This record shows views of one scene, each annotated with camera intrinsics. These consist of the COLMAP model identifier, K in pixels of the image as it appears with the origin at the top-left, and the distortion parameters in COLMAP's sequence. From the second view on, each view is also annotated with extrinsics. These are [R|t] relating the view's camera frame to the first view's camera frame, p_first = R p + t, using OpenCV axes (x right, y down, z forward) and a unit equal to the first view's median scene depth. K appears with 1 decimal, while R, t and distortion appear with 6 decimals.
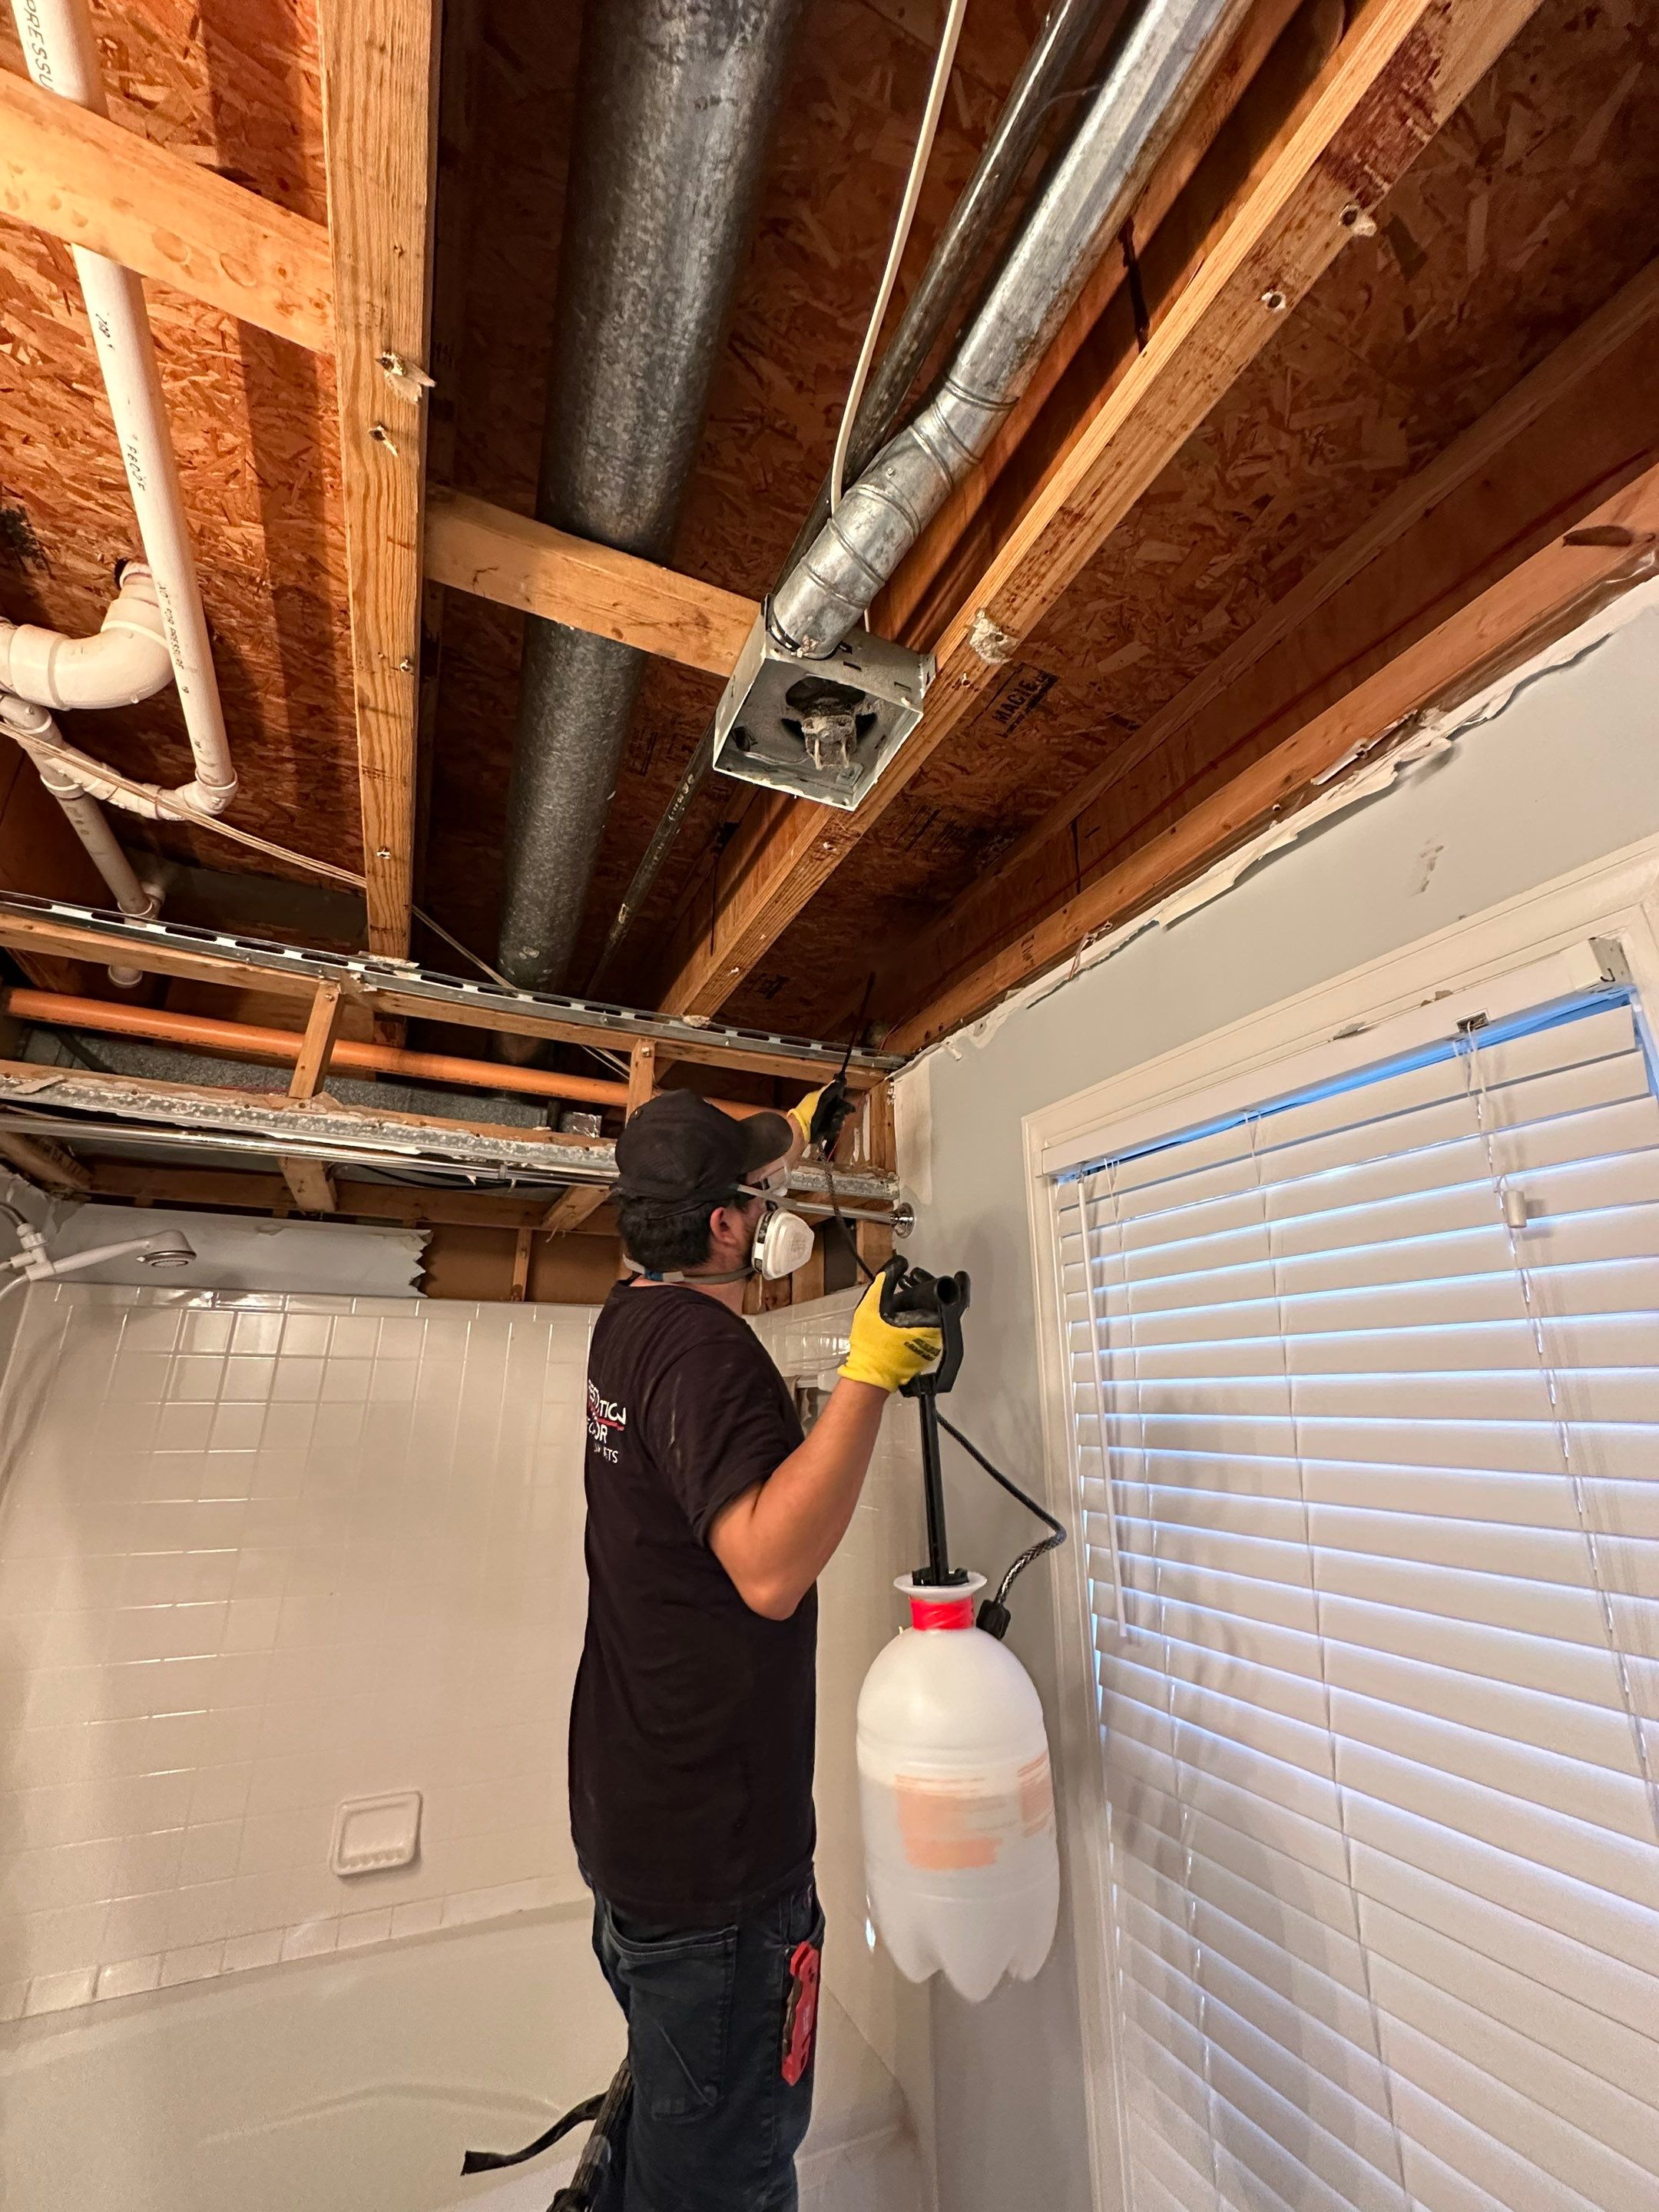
lens RADIAL K [[880.2, 0, 837.4], [0, 880.2, 1108.5], [0, 0, 1]] dist [-0.002496, -0.000638]
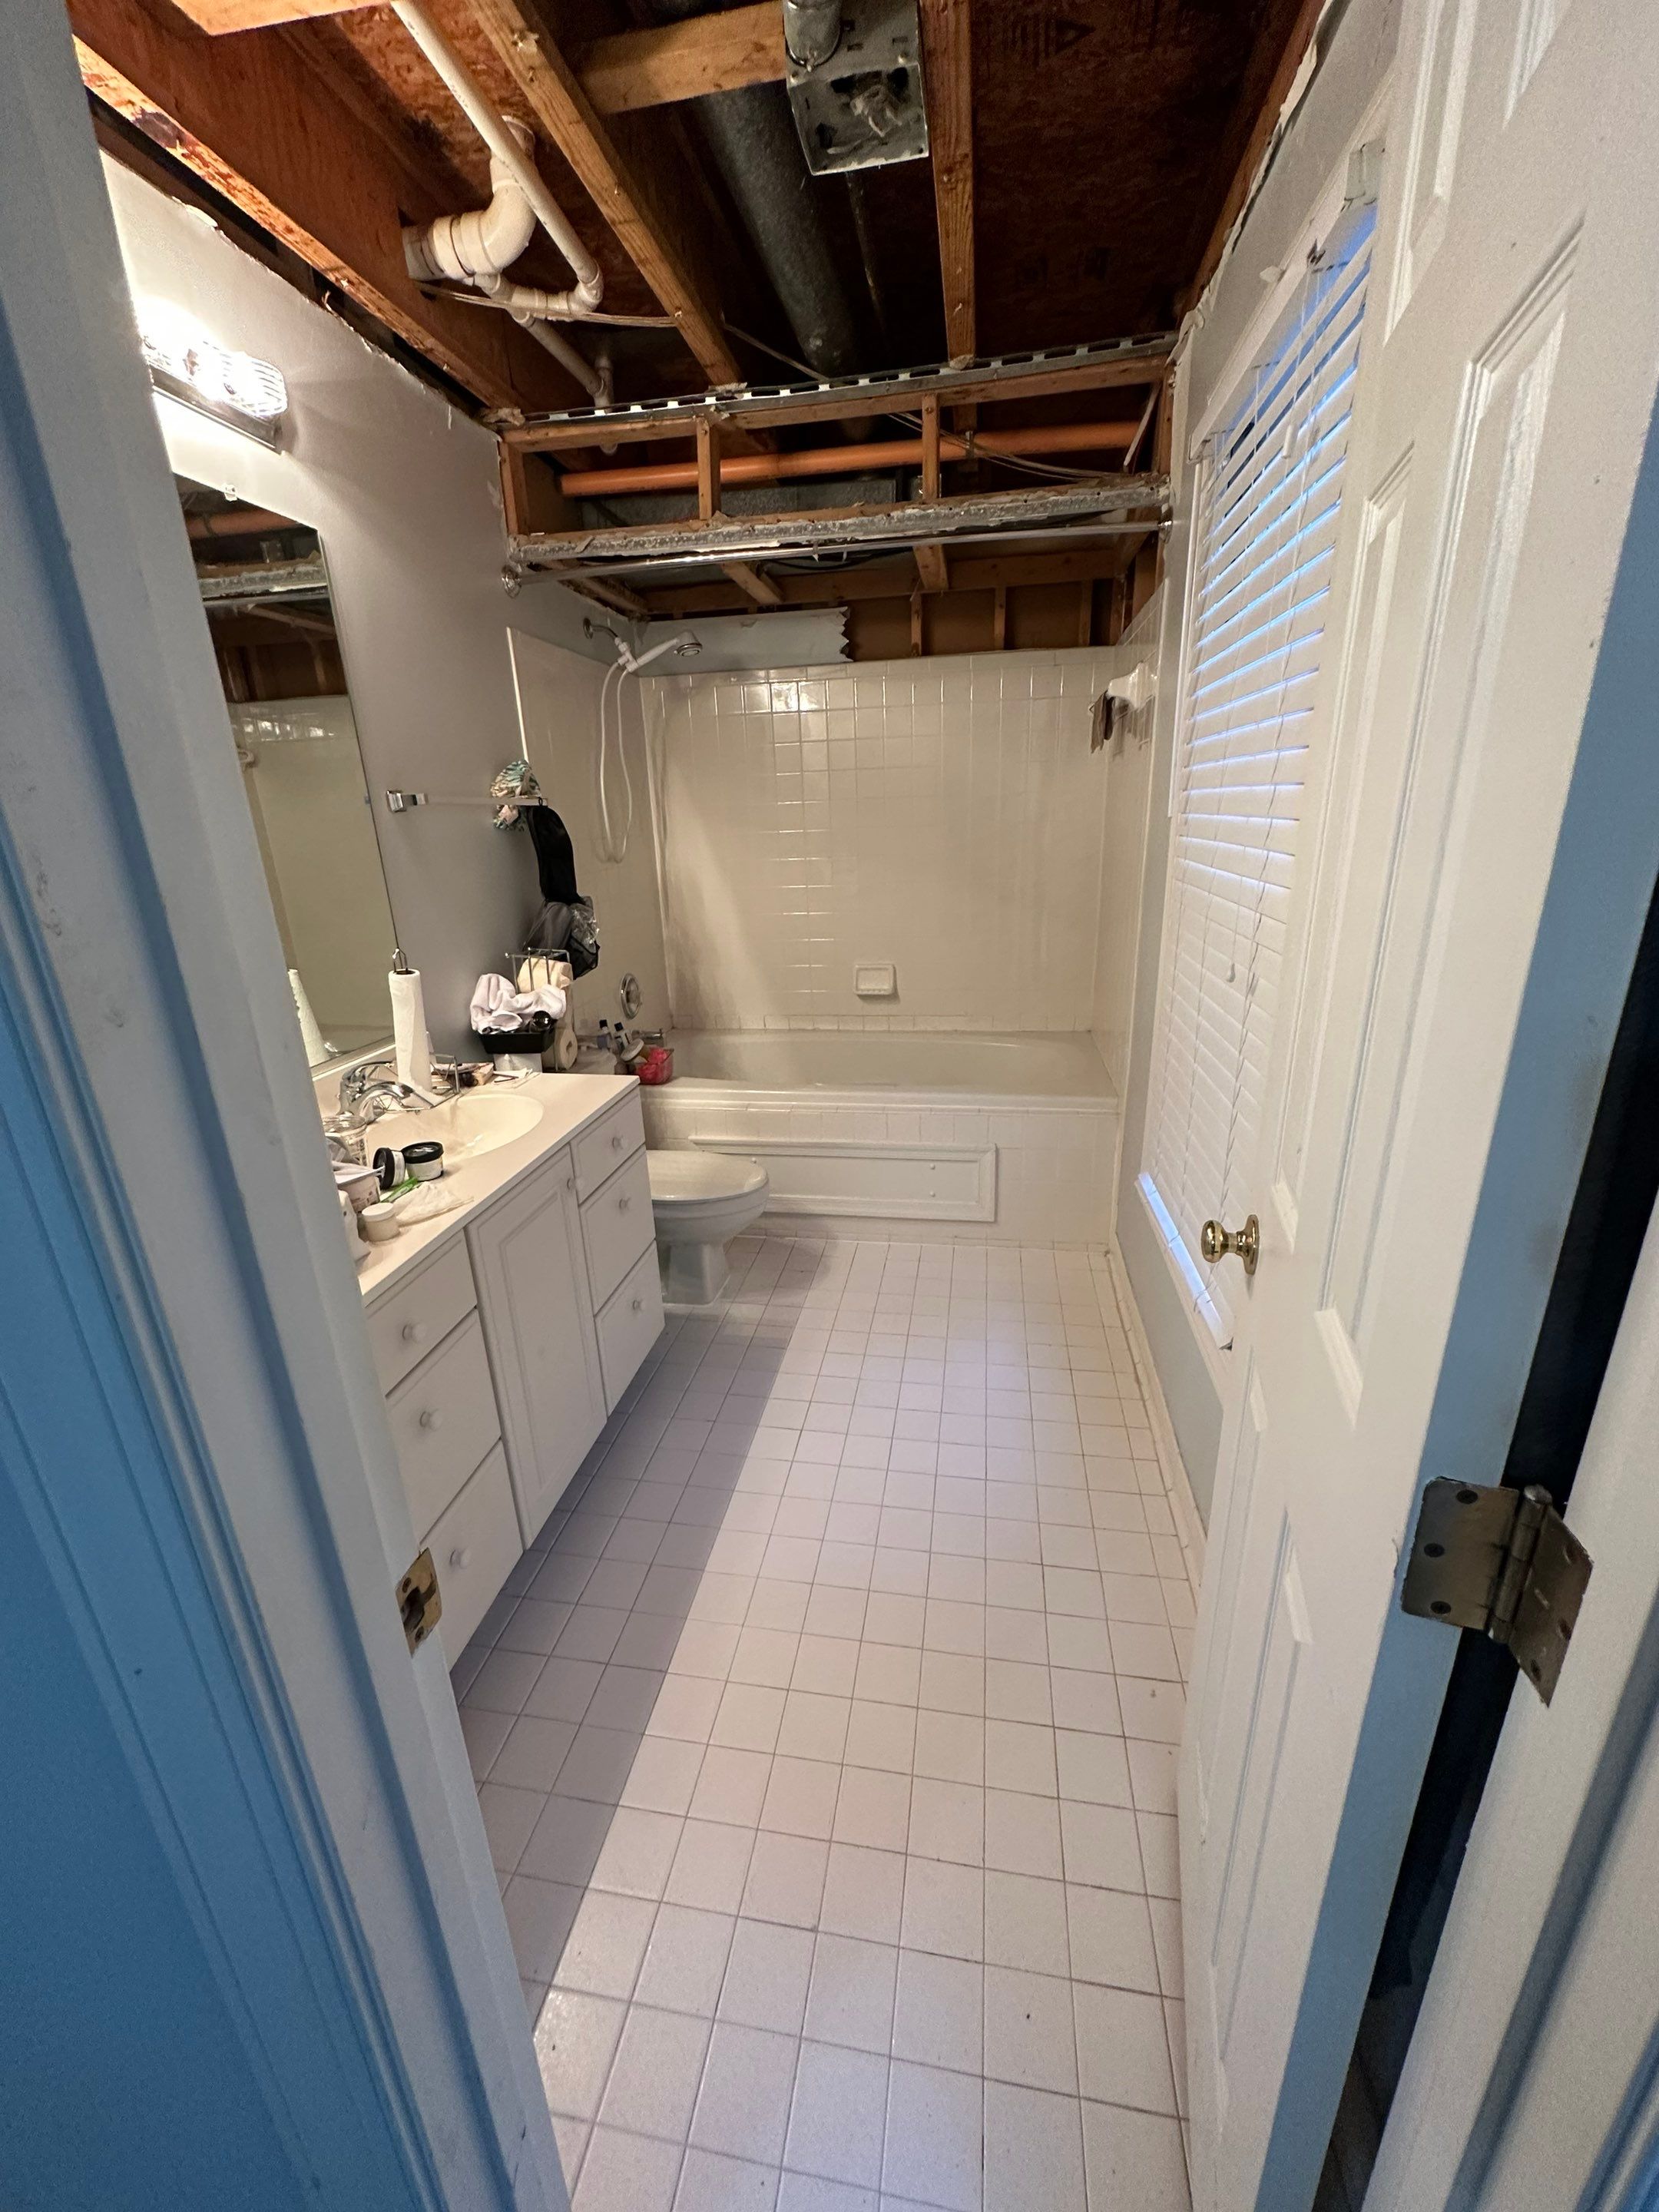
lens RADIAL K [[880.2, 0, 827.3], [0, 880.2, 1109.6], [0, 0, 1]] dist [-0.002496, -0.000638]
pose [[0.816410, 0.155549, -0.556128, 0.528496], [0.220561, 0.806034, 0.549237, 0.020640], [0.533692, -0.571063, 0.623747, -0.397671]]
